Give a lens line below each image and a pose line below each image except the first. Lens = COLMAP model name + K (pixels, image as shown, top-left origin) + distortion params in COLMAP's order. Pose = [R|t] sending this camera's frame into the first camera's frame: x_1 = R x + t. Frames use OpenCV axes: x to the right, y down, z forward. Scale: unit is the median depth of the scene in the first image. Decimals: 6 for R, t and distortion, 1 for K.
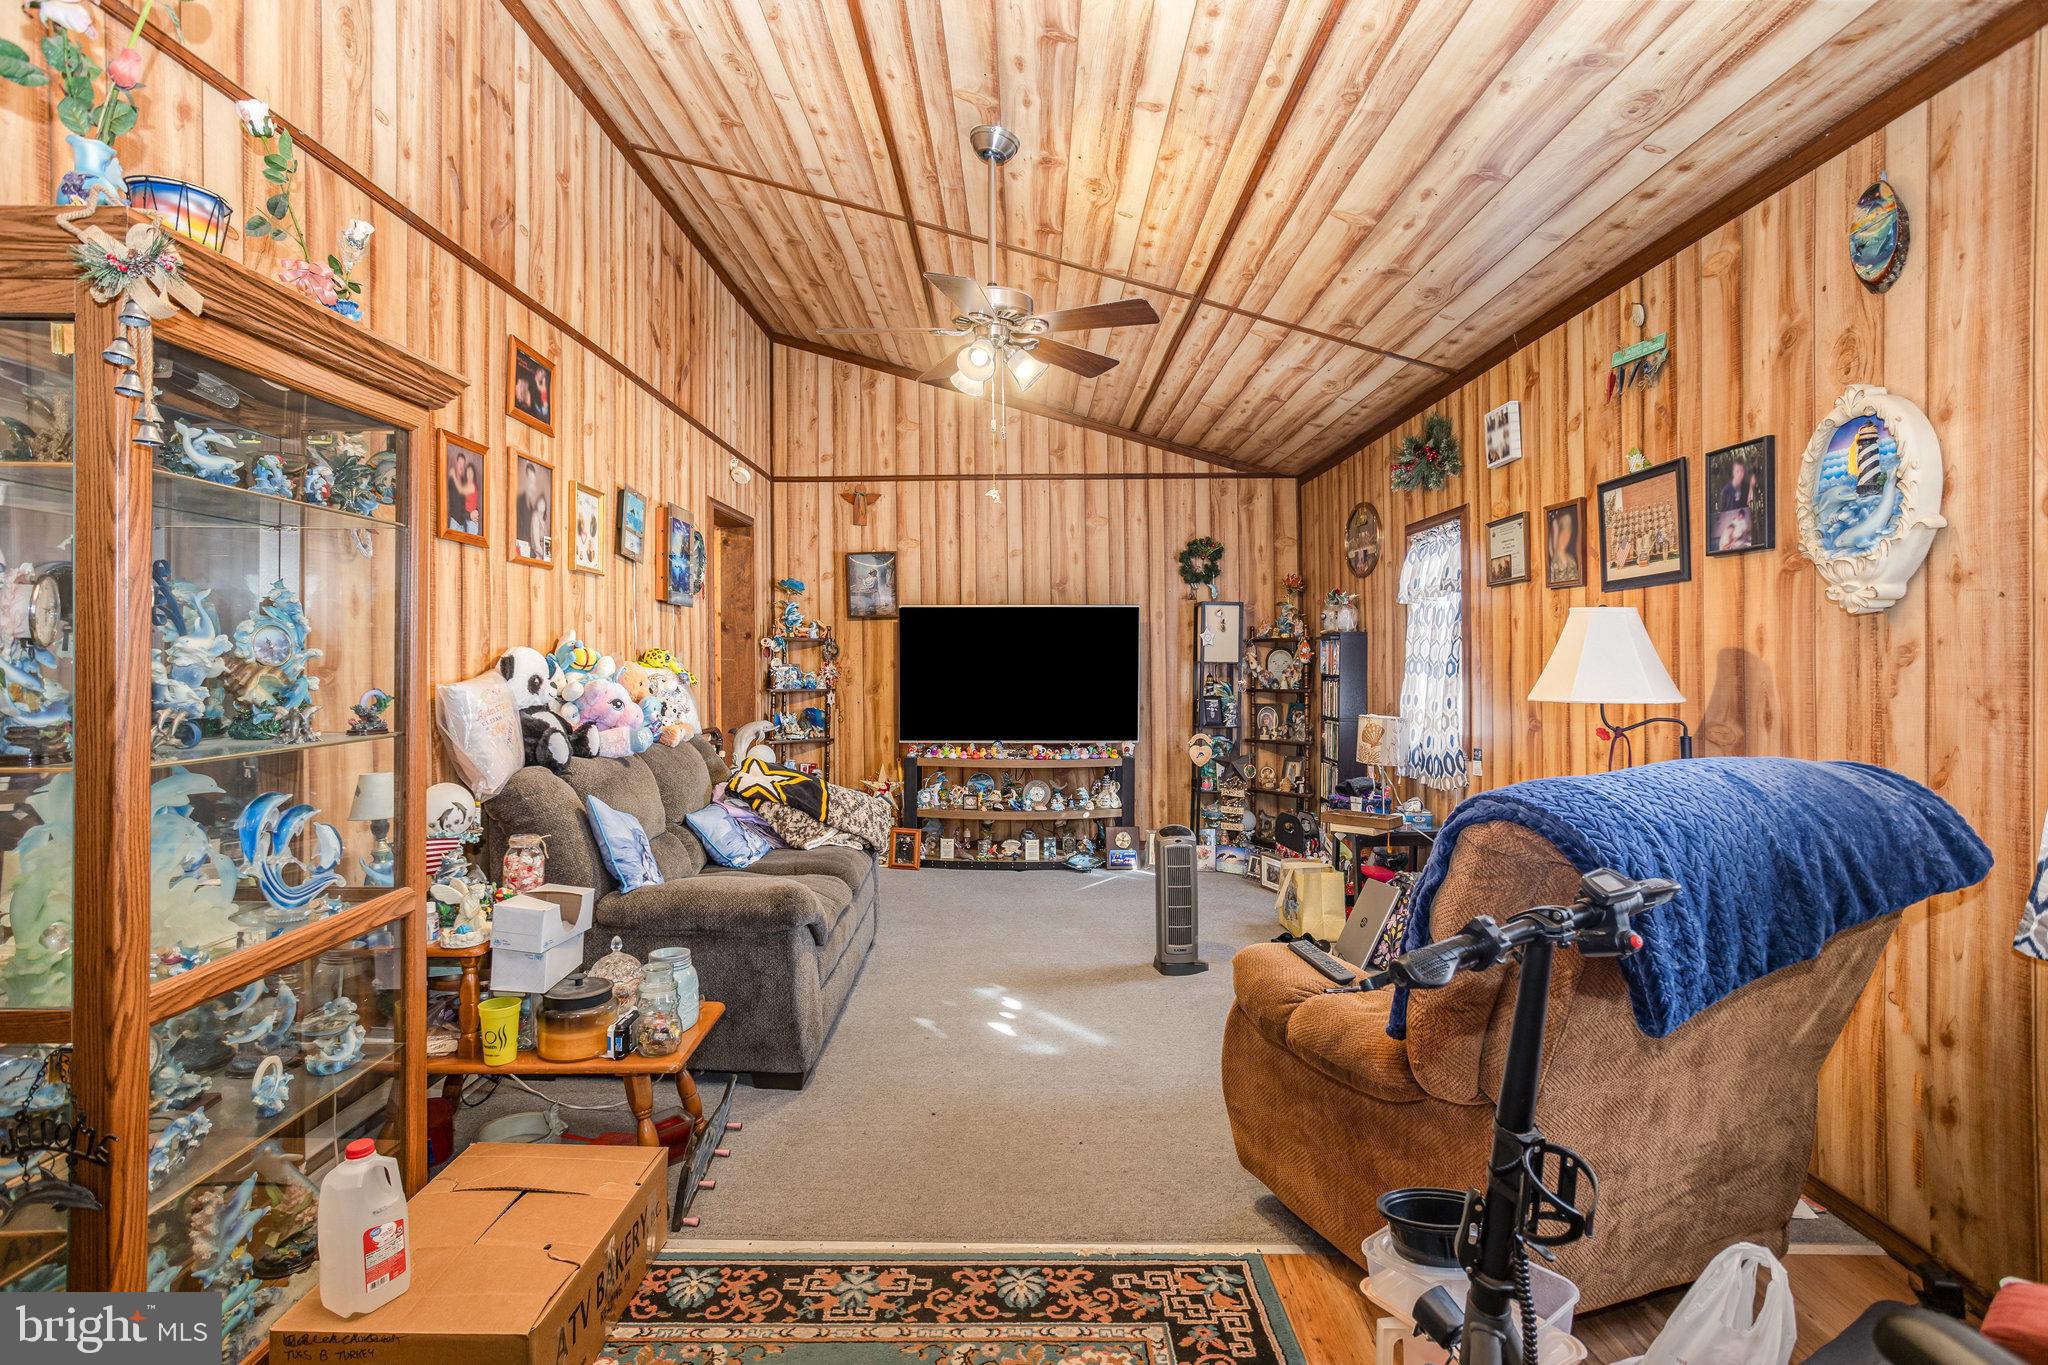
lens RADIAL K [[988.6, 0, 1019.6], [0, 988.6, 680.1], [0, 0, 1]] dist [-0.037676, 0.002306]
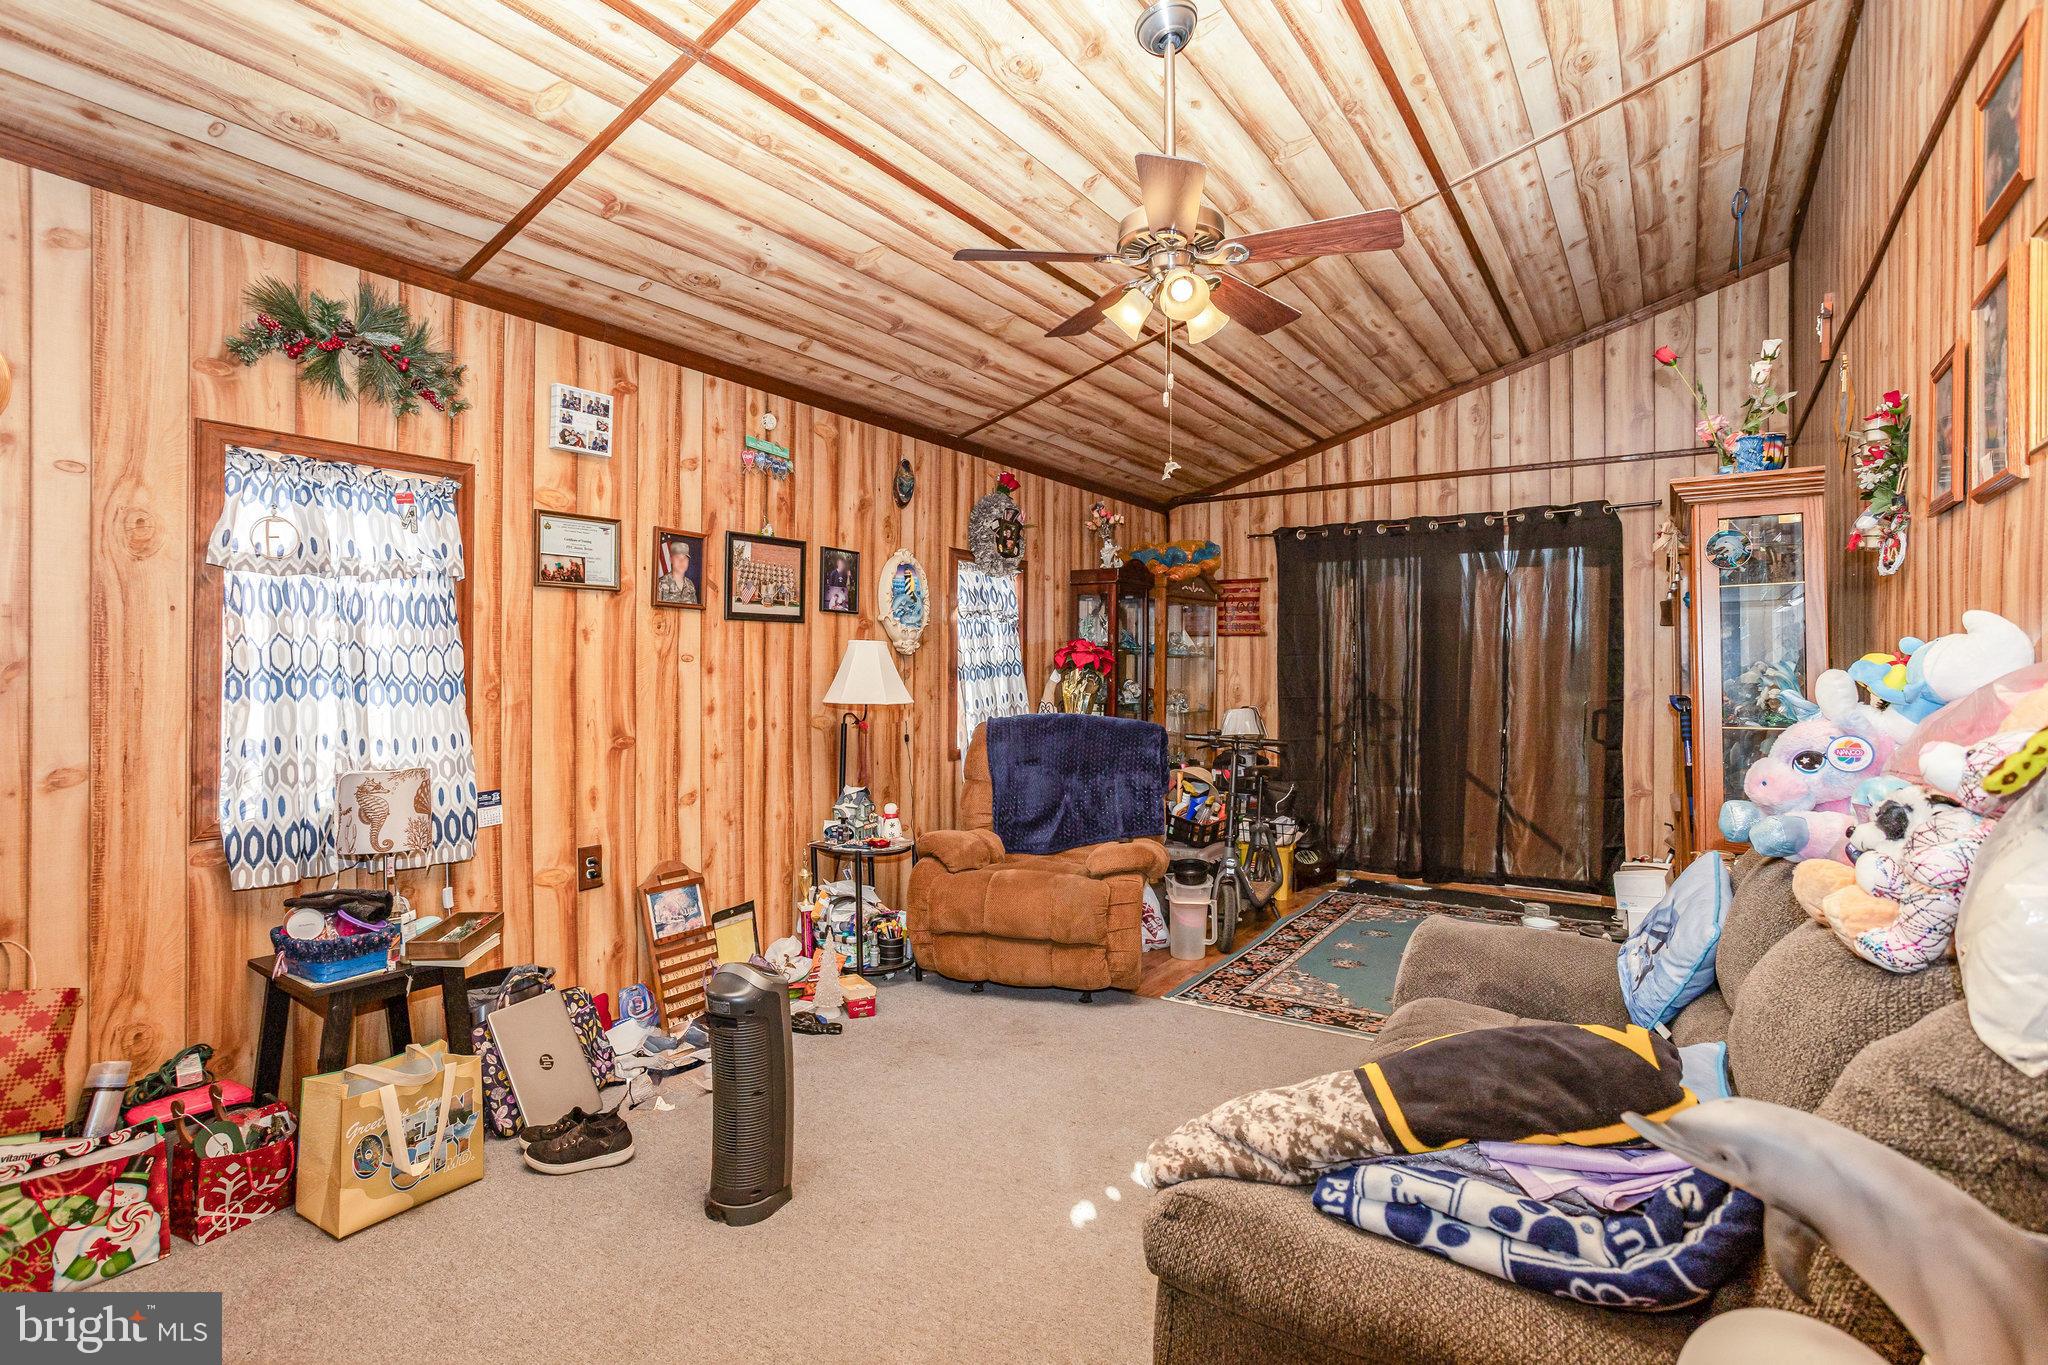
lens RADIAL K [[988.6, 0, 1018.7], [0, 988.6, 673.2], [0, 0, 1]] dist [-0.037676, 0.002306]
pose [[-0.829733, 0.009210, 0.558085, -0.471154], [0.017075, 0.999815, 0.008885, -0.035046], [-0.557900, 0.016902, -0.829736, 2.215182]]
